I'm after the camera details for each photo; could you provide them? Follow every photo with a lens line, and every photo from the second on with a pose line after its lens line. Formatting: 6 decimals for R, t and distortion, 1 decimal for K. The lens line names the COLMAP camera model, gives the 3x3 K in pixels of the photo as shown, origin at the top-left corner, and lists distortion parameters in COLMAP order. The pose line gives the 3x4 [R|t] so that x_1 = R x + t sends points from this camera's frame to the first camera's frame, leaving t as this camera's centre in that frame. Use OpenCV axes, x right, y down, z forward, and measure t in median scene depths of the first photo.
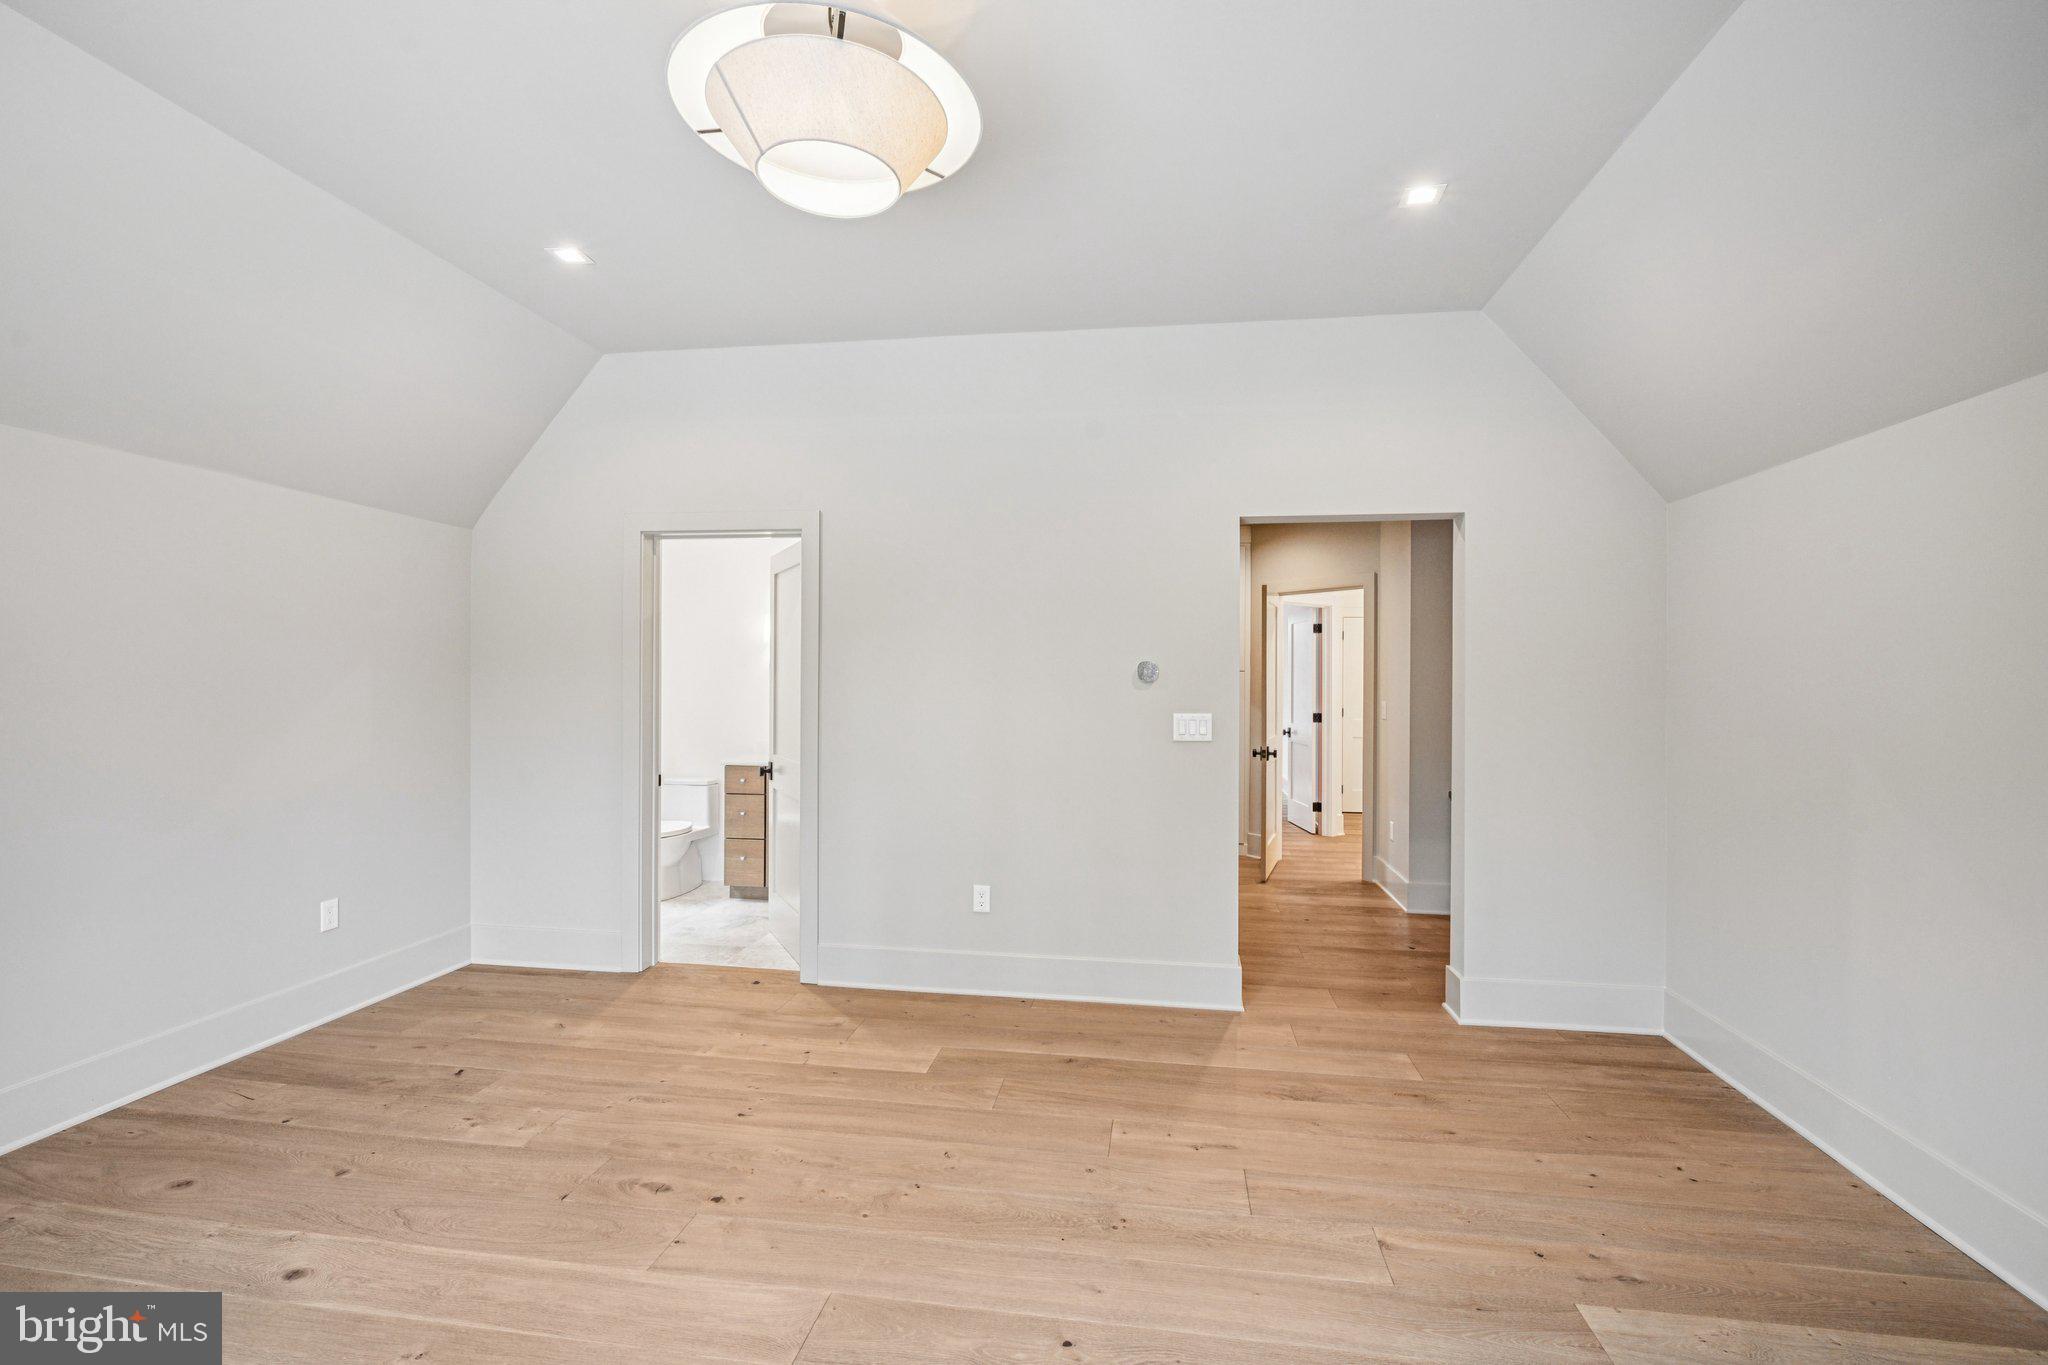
lens RADIAL K [[905.7, 0, 1020.3], [0, 905.7, 689.0], [0, 0, 1]] dist [-0.000978, 0.001719]
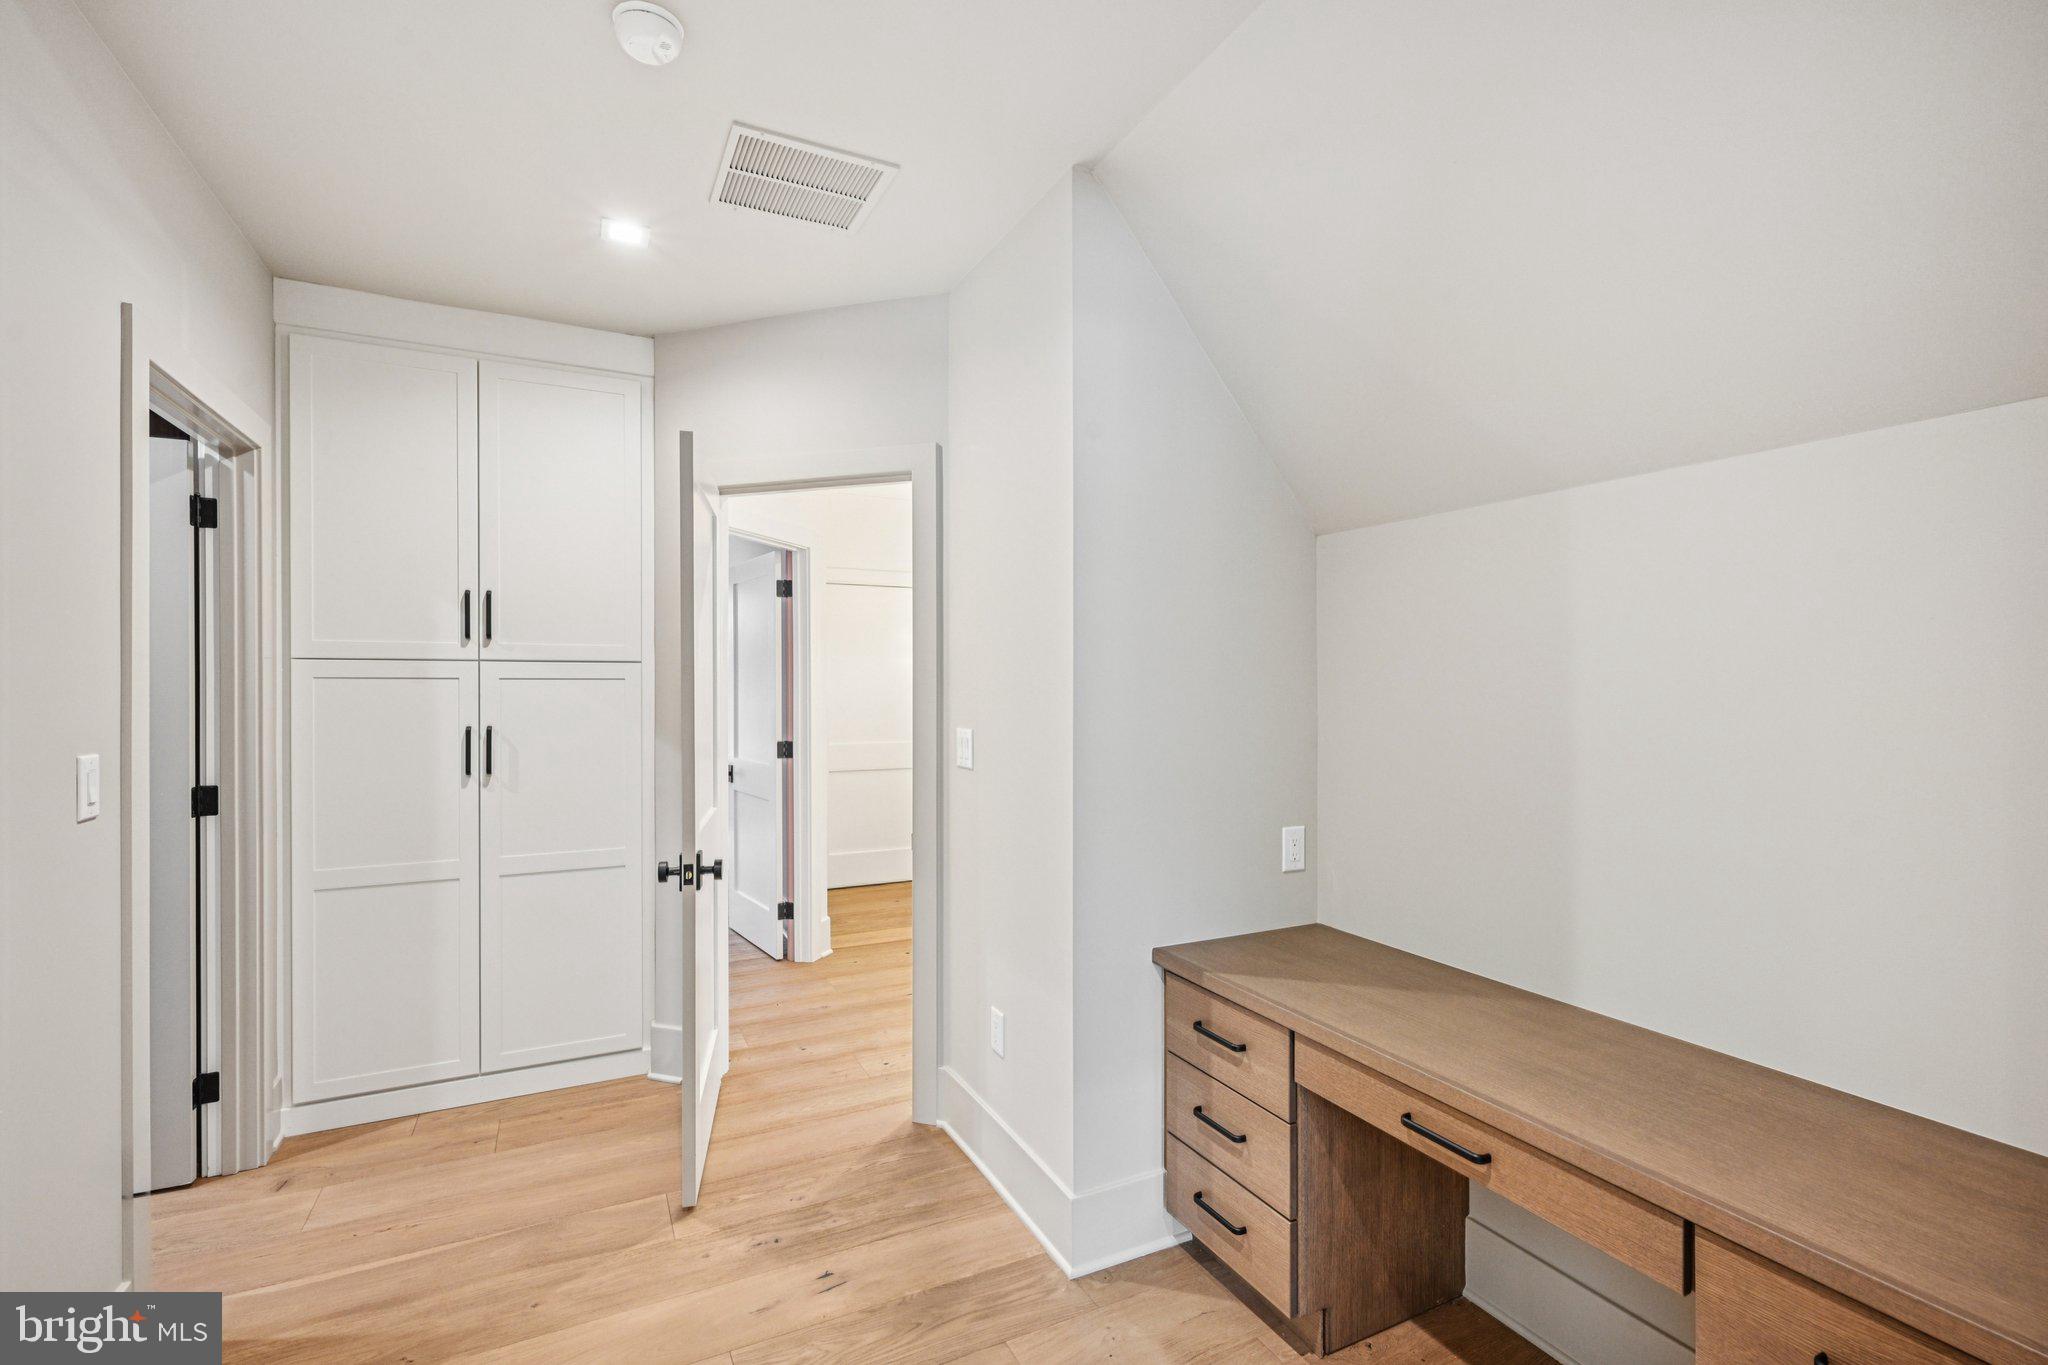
lens RADIAL K [[905.7, 0, 1021.7], [0, 905.7, 688.2], [0, 0, 1]] dist [-0.000978, 0.001719]
pose [[0.813132, -0.007036, 0.582036, 0.138742], [0.006943, 0.999973, 0.002388, -0.006807], [-0.582037, 0.002100, 0.813159, 0.522143]]
